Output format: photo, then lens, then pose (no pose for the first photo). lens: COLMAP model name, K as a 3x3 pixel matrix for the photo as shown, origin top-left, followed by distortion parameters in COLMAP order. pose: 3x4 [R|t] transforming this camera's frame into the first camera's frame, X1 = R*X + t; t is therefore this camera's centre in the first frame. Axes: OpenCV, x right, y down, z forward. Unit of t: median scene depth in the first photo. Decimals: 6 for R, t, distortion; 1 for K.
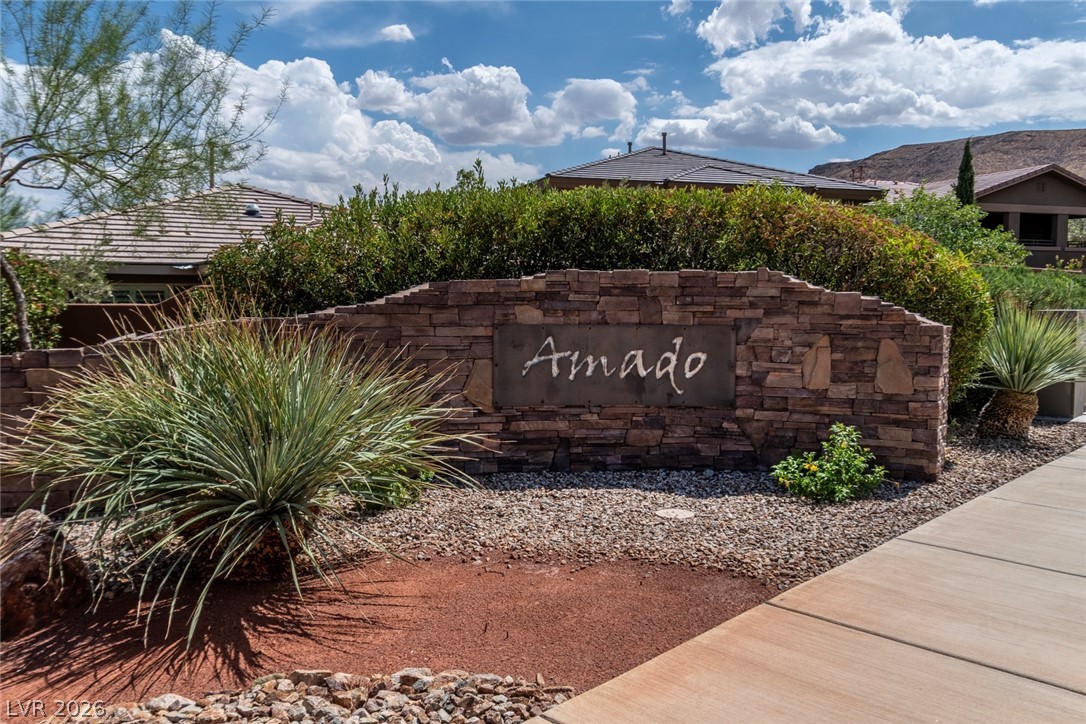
lens RADIAL K [[905.9, 0, 543.0], [0, 905.9, 362.0], [0, 0, 1]] dist [0.008666, 0.004408]
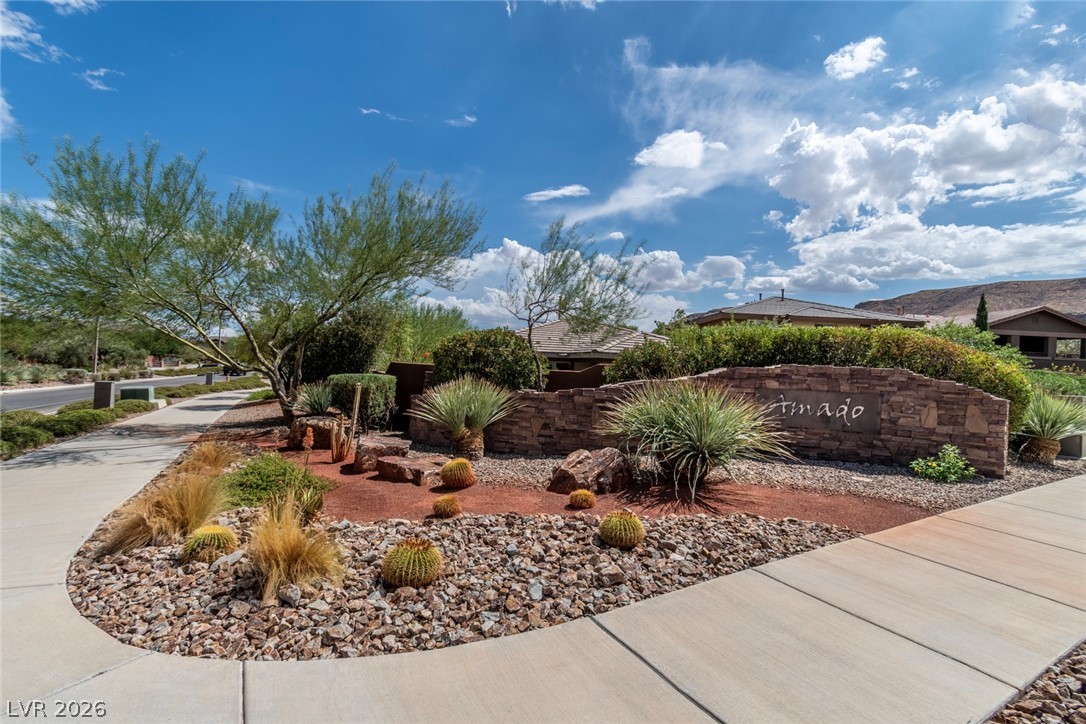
lens RADIAL K [[480.0, 0, 543.0], [0, 480.0, 362.0], [0, 0, 1]] dist [0.000143, -0.000167]
pose [[0.957807, 0.036516, -0.285084, -0.146361], [-0.061682, 0.994901, -0.079801, 0.014656], [0.280717, 0.094019, 0.955175, -0.185342]]
